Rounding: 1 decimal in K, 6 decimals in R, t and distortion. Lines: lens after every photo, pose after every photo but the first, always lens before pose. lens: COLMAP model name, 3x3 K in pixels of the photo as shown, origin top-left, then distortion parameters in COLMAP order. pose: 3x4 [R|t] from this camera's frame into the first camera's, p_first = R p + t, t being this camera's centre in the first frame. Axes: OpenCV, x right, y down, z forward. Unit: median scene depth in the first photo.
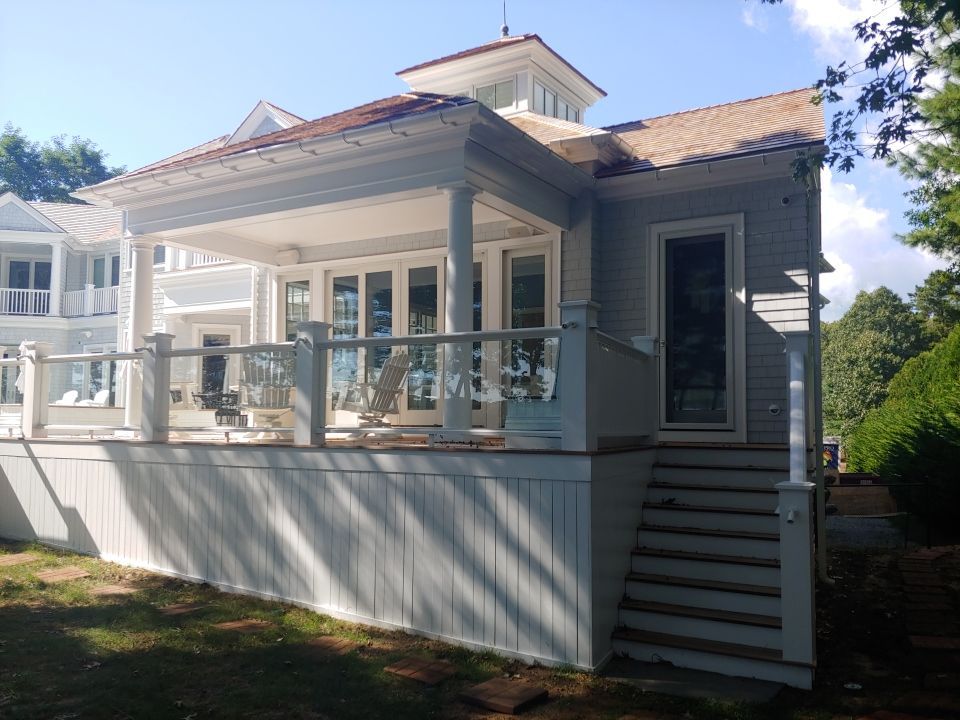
lens RADIAL K [[855.7, 0, 483.4], [0, 855.7, 364.1], [0, 0, 1]] dist [0.075339, -0.130516]
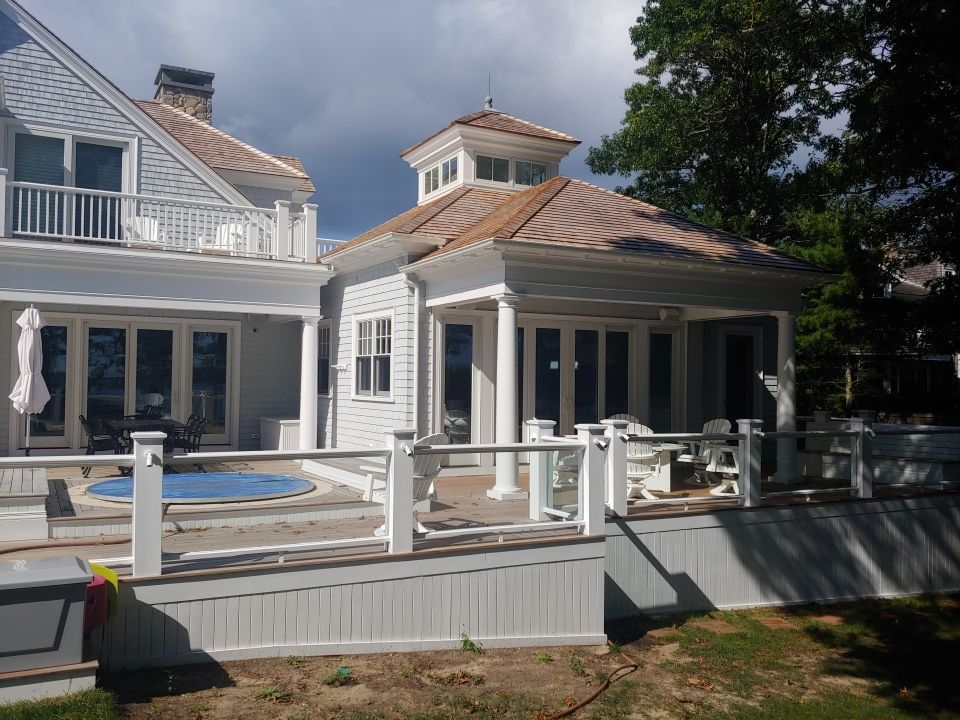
lens RADIAL K [[855.7, 0, 479.9], [0, 855.7, 355.3], [0, 0, 1]] dist [0.075339, -0.130516]
pose [[0.481150, 0.020500, 0.876398, -1.772778], [-0.075471, 0.996983, 0.018114, -0.129804], [-0.873383, -0.074858, 0.481246, 0.794704]]
